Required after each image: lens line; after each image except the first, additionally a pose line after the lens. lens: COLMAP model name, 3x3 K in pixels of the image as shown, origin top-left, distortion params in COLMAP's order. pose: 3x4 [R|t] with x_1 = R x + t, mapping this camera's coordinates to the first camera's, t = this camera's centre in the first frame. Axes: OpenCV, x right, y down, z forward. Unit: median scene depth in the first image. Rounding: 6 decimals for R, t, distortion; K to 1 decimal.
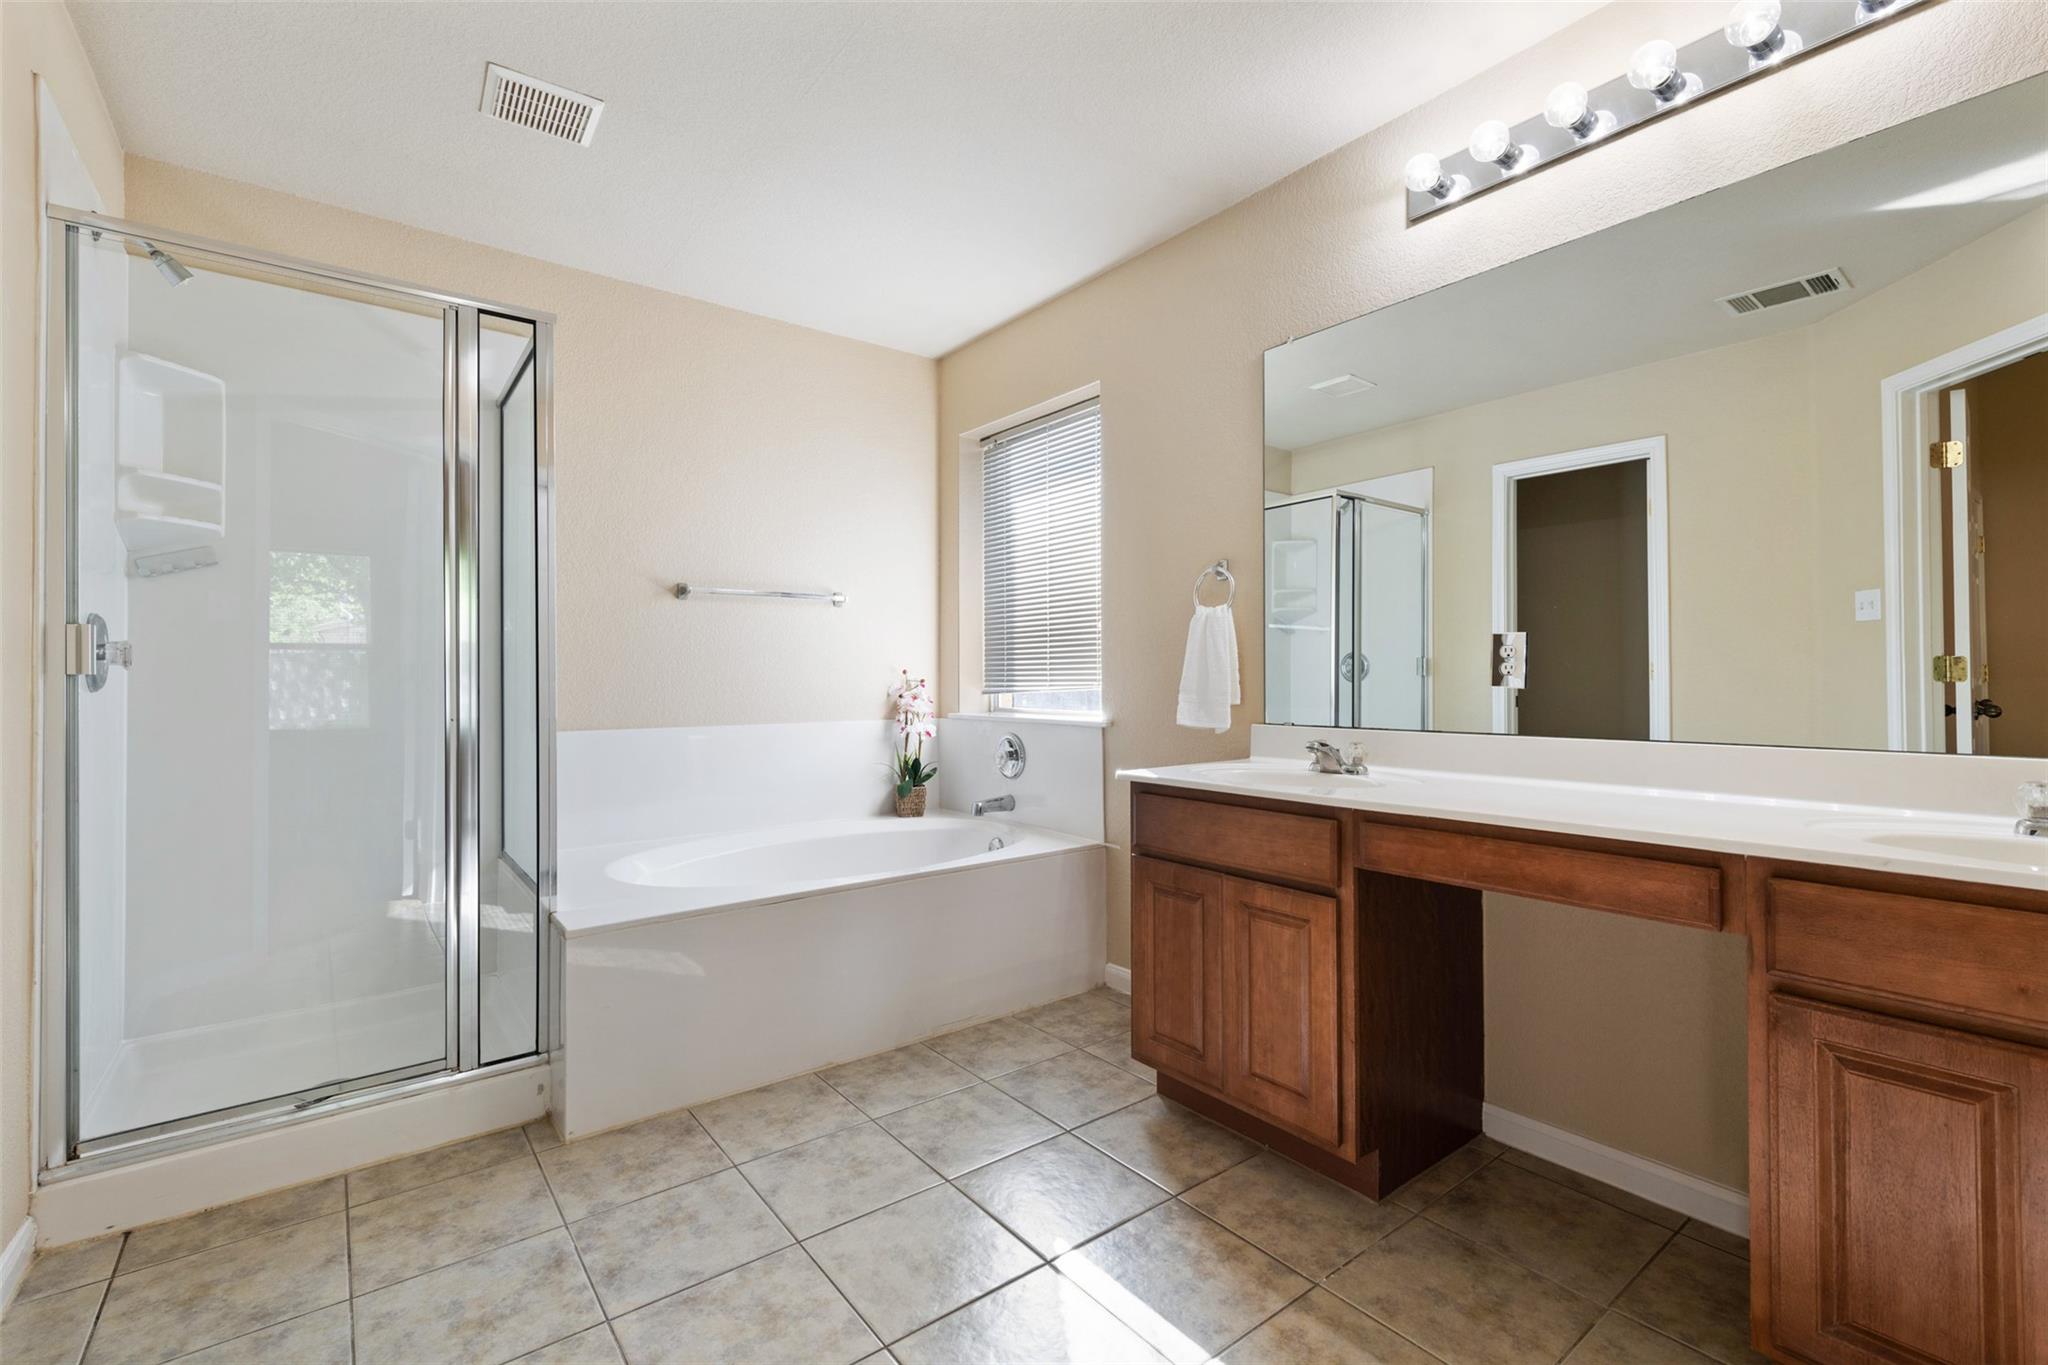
lens RADIAL K [[888.8, 0, 1065.0], [0, 888.8, 673.7], [0, 0, 1]] dist [0.008577, -0.003033]
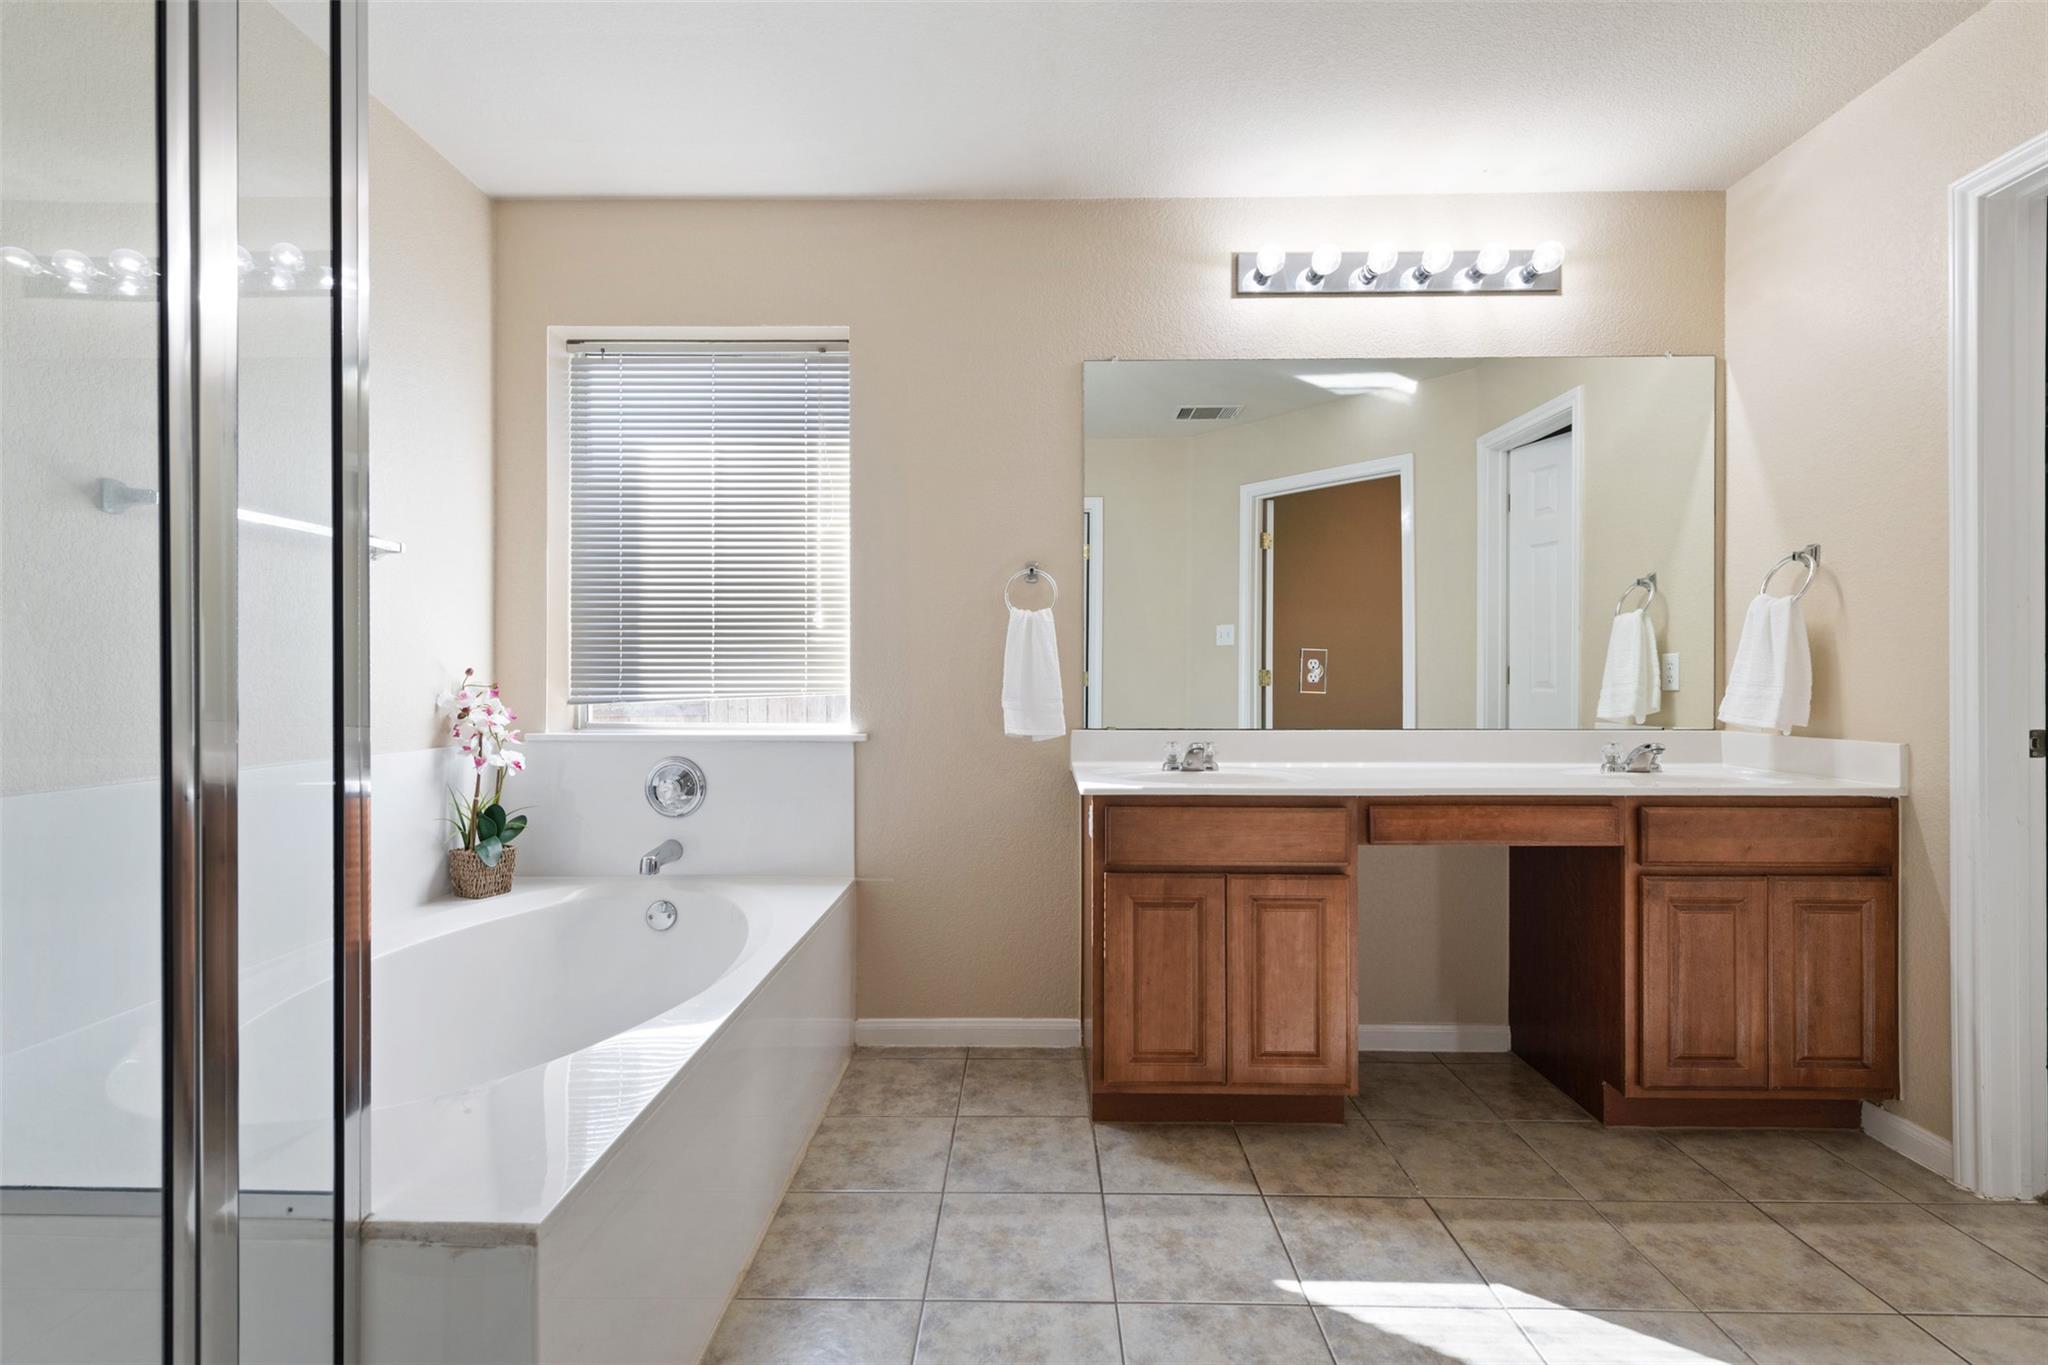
lens RADIAL K [[888.8, 0, 1027.4], [0, 888.8, 683.5], [0, 0, 1]] dist [0.008577, -0.003033]
pose [[0.641182, 0.001100, 0.767388, -0.705685], [-0.008392, 0.999949, 0.005578, -0.000596], [-0.767343, -0.010016, 0.641159, 0.474968]]
